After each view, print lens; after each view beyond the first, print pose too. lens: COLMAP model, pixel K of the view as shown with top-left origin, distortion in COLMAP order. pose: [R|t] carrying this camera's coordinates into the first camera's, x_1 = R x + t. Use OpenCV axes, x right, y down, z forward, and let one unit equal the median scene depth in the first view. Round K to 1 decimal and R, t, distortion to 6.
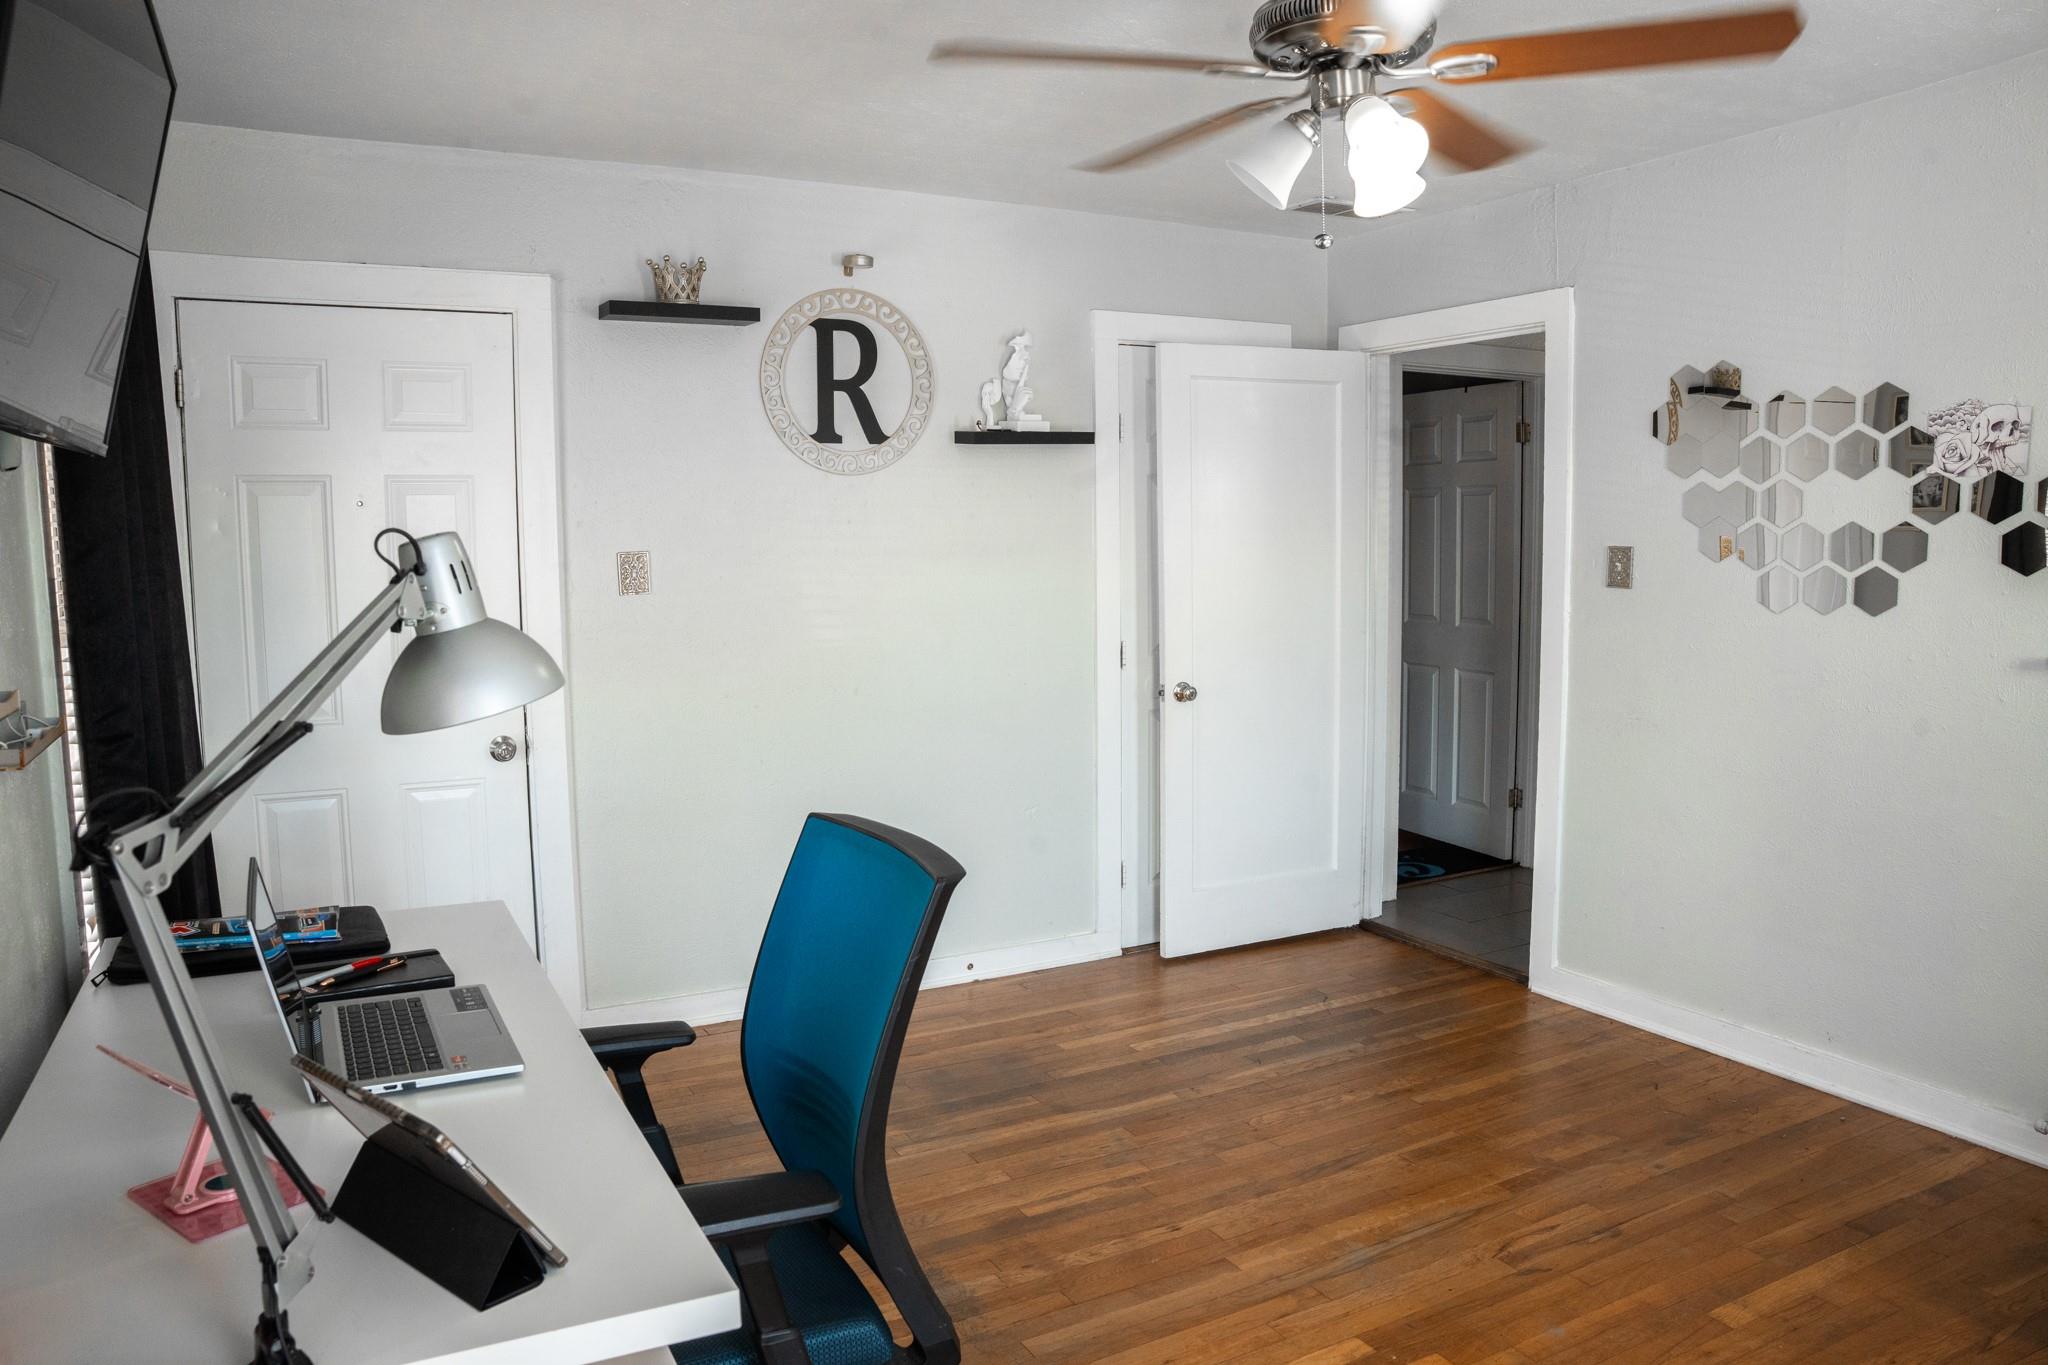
lens RADIAL K [[1412.0, 0, 1024.0], [0, 1412.0, 682.5], [0, 0, 1]] dist [-0.168657, 0.132449]
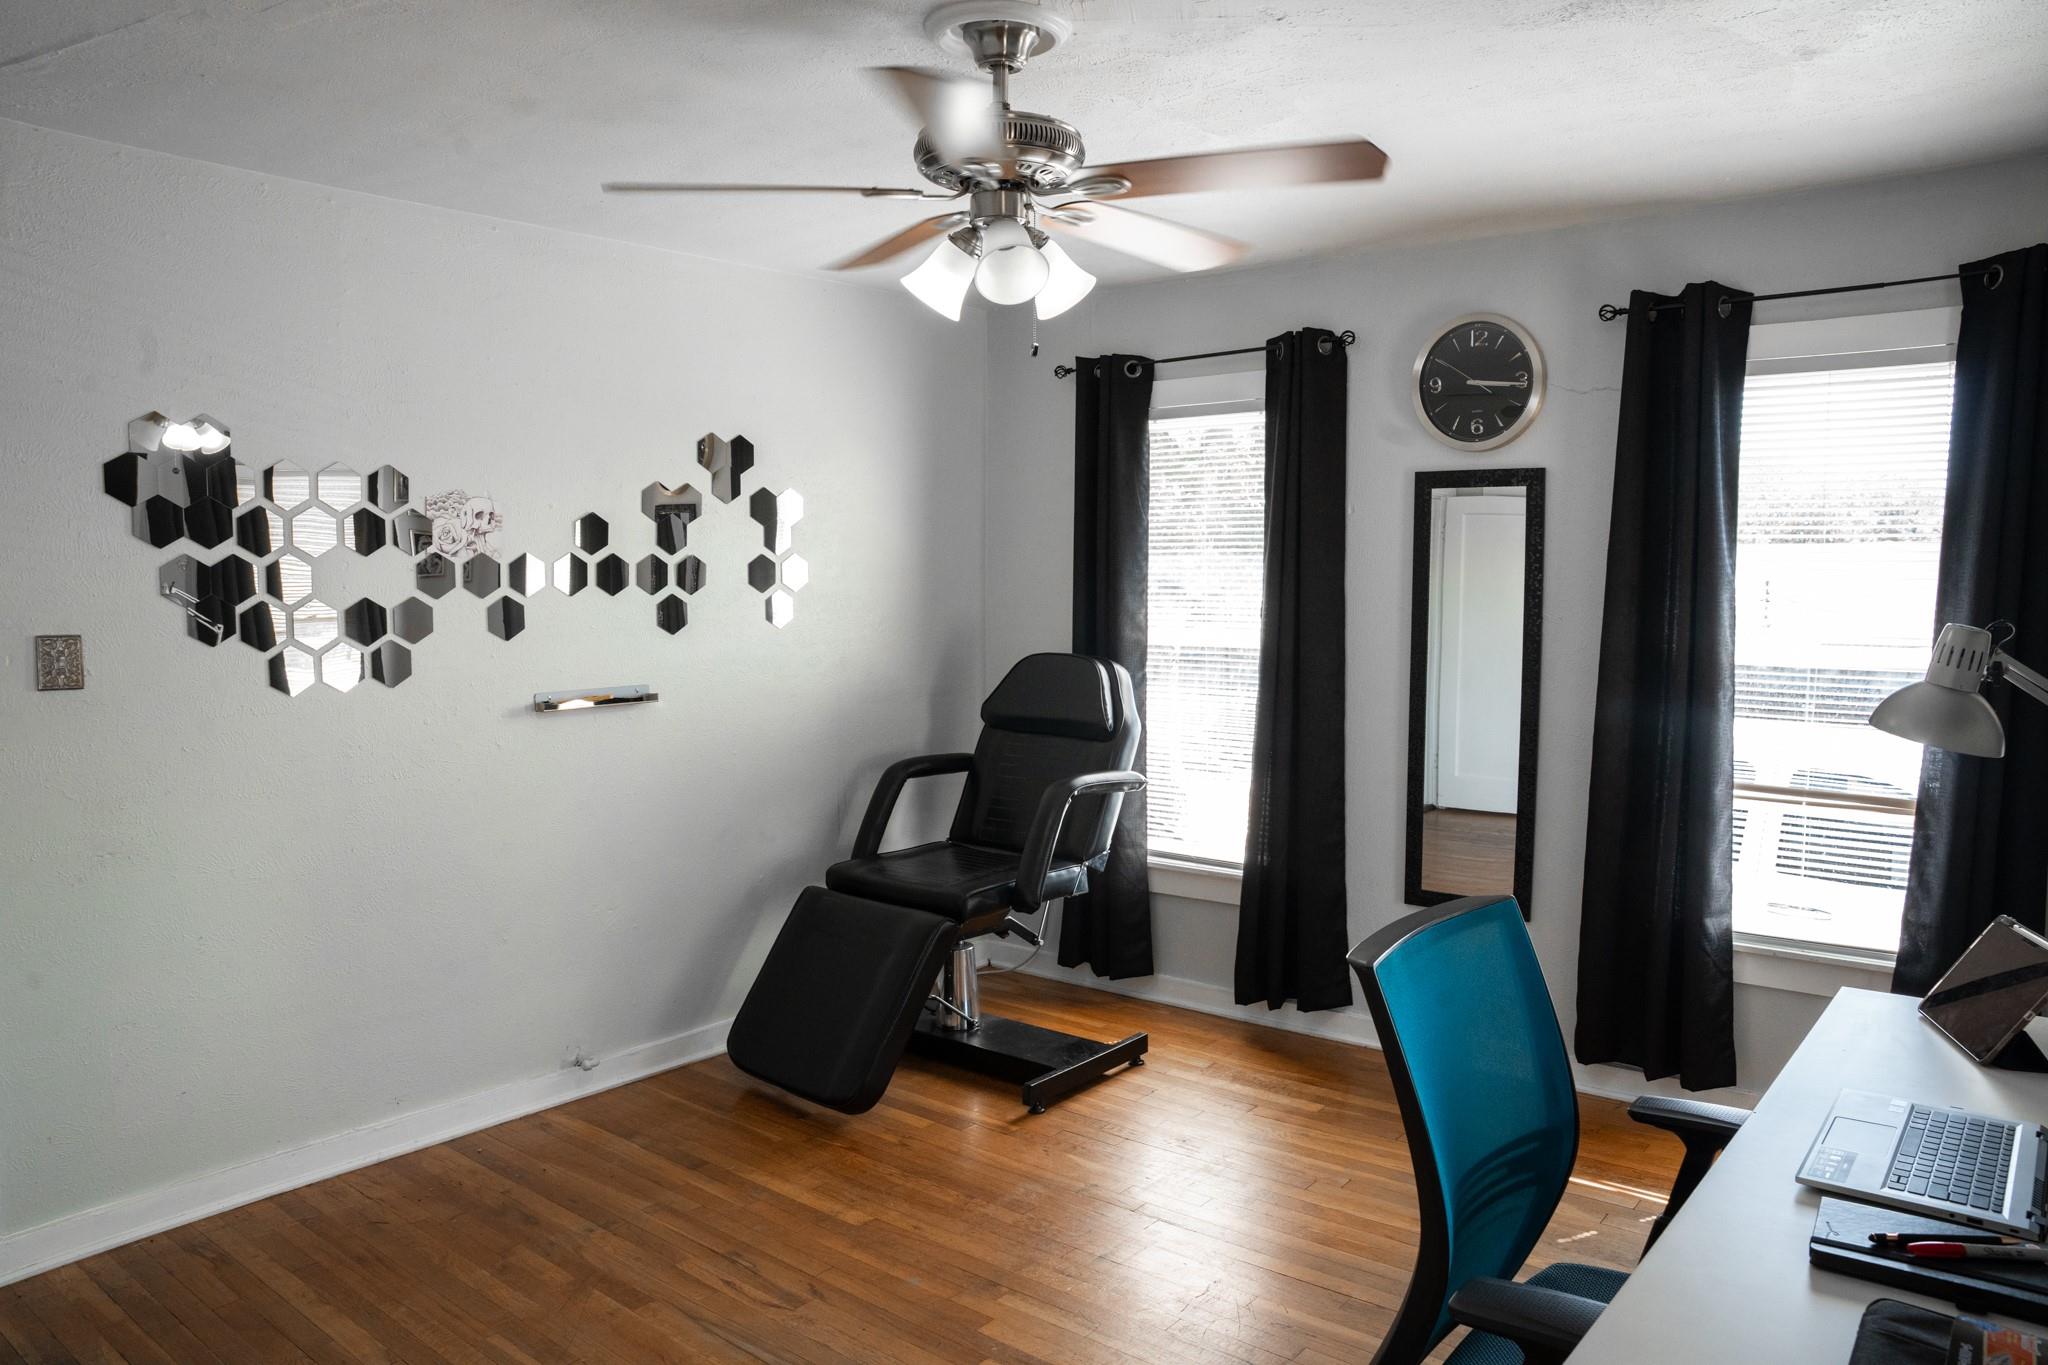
lens RADIAL K [[1412.0, 0, 1024.0], [0, 1412.0, 682.5], [0, 0, 1]] dist [-0.168657, 0.132449]
pose [[-0.372719, -0.068650, 0.925401, -0.557363], [0.099199, 0.988597, 0.113292, -0.130978], [-0.922627, 0.134025, -0.361659, 0.978223]]
